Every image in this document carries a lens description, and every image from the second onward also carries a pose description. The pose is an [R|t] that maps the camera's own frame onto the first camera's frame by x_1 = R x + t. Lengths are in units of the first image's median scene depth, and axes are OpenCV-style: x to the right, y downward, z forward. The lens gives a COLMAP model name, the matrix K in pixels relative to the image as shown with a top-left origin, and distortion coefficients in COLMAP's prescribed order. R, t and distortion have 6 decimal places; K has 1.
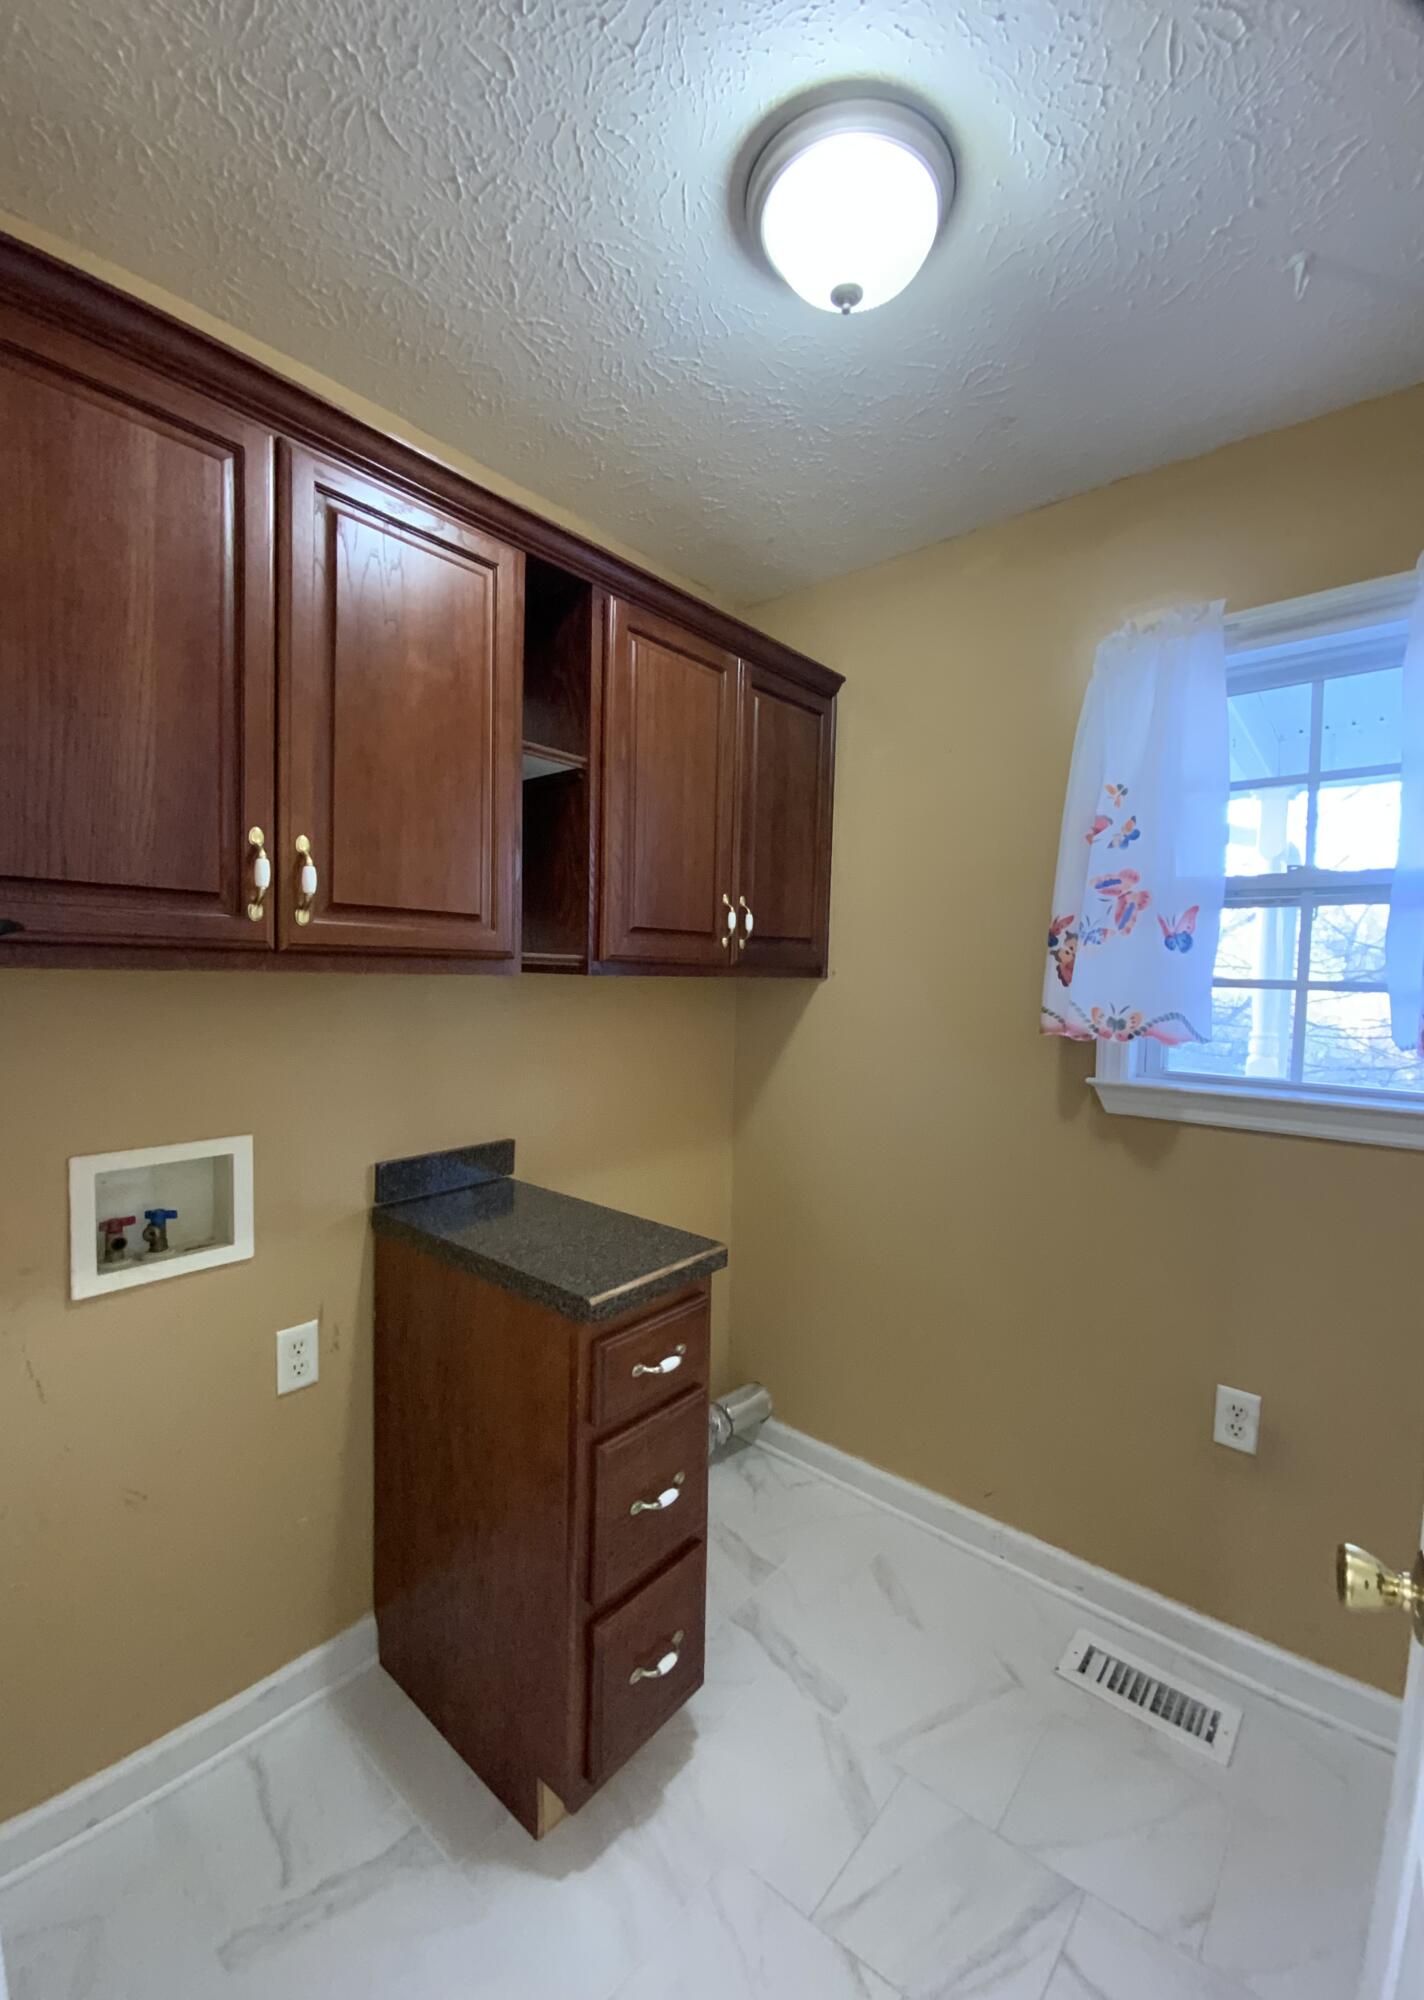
lens RADIAL K [[825.0, 0, 704.8], [0, 825.0, 1005.2], [0, 0, 1]] dist [-0.014981, -0.000812]
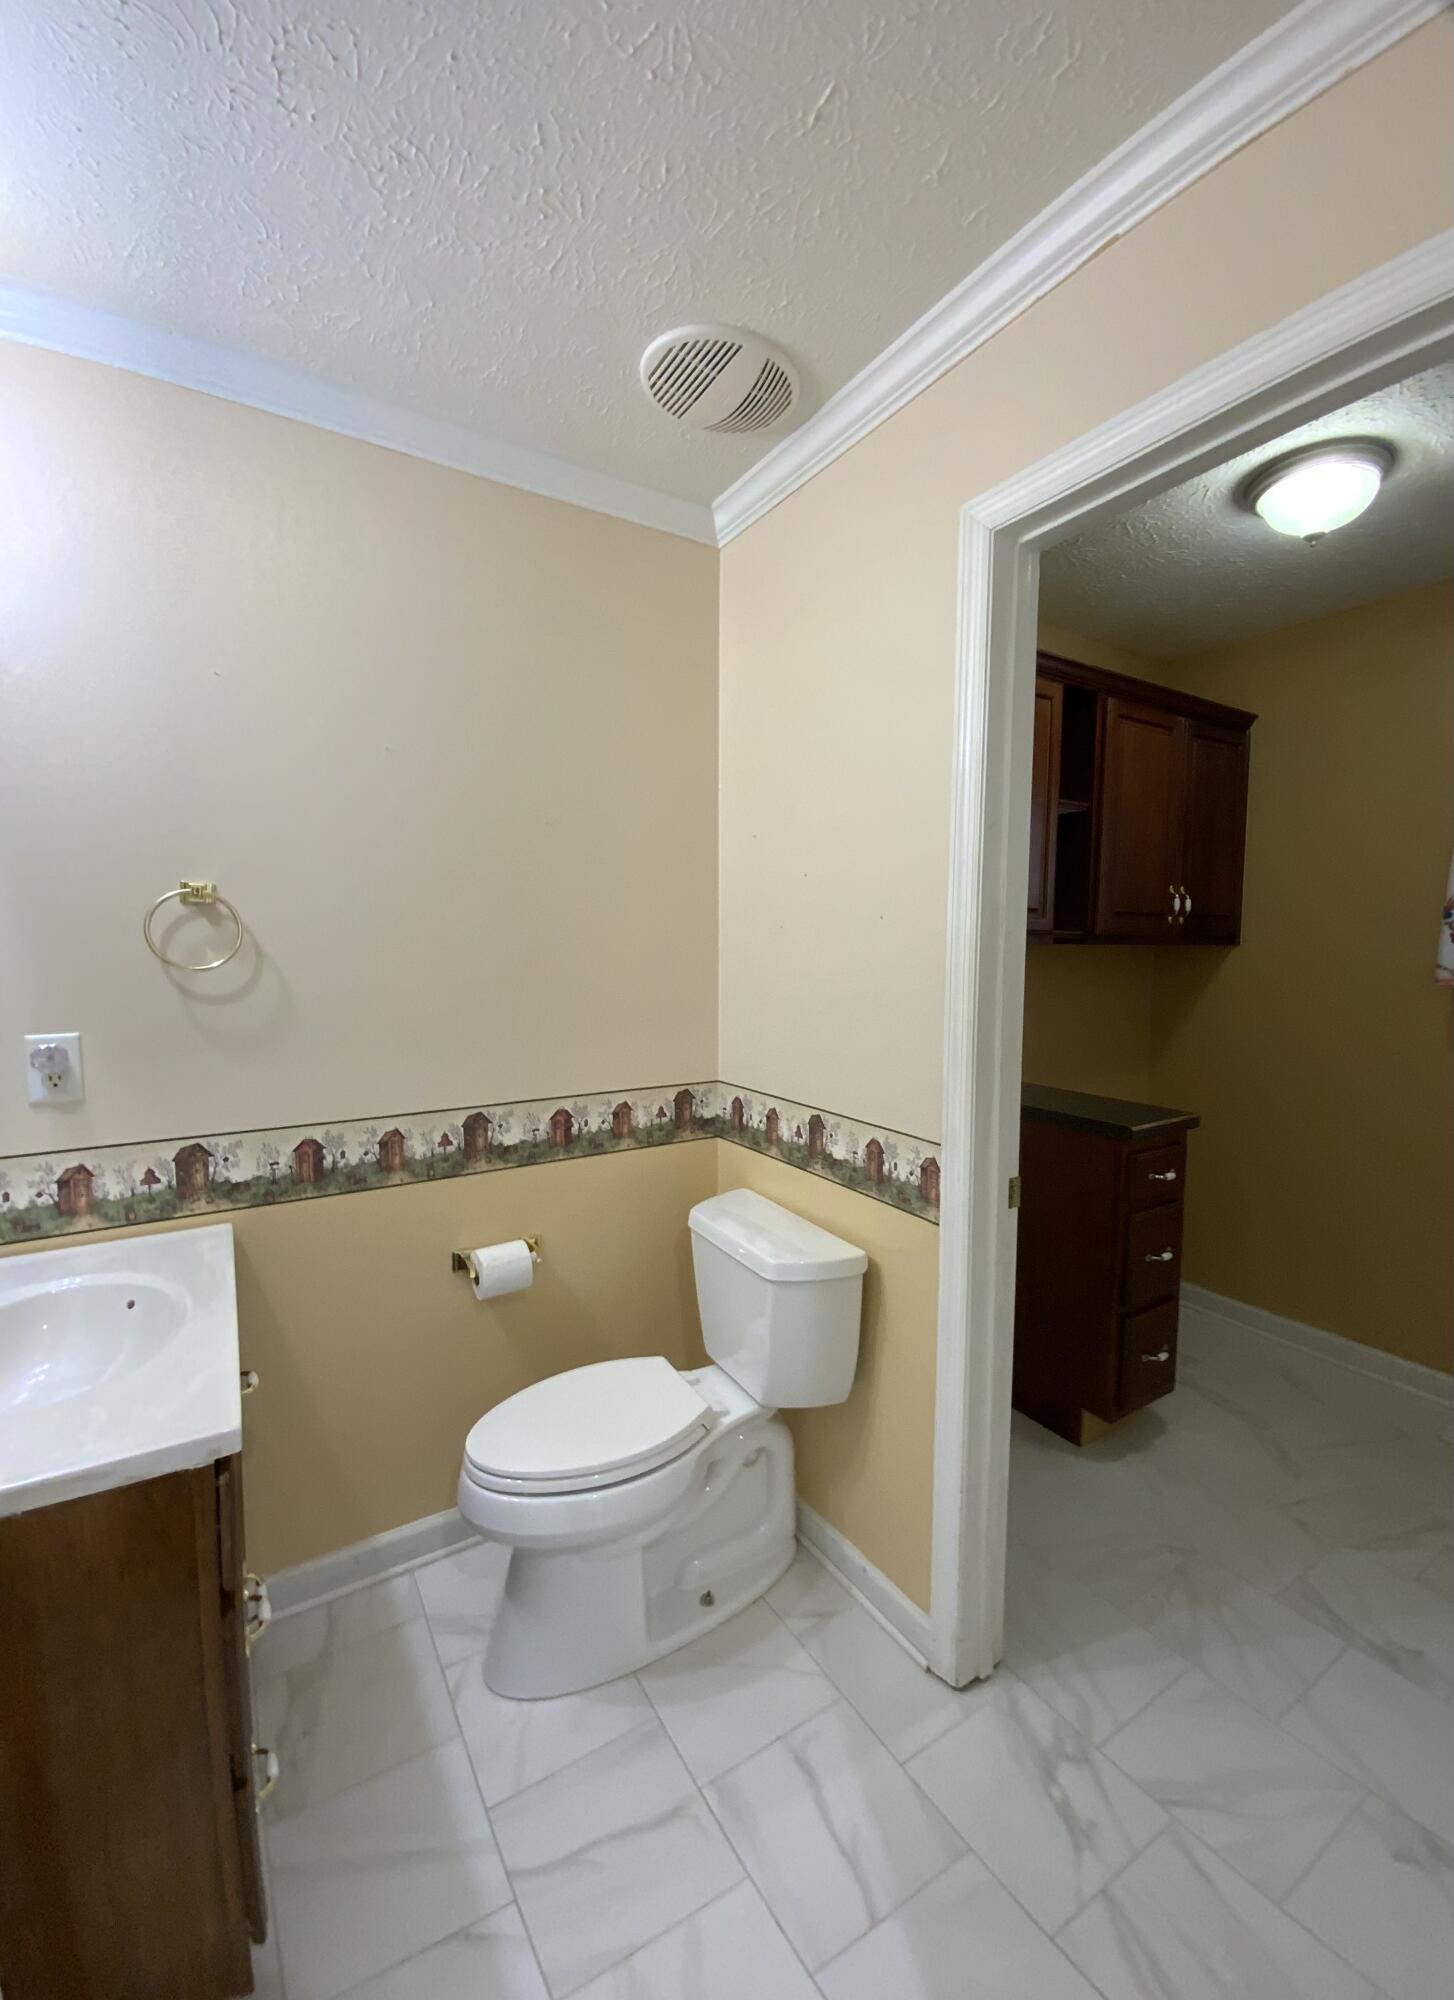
lens RADIAL K [[825.0, 0, 729.8], [0, 825.0, 1000.6], [0, 0, 1]] dist [-0.014981, -0.000812]
pose [[0.953117, 0.006891, -0.302524, -0.309949], [0.001728, 0.999600, 0.028213, 0.024887], [0.302597, -0.027413, 0.952724, -0.668852]]
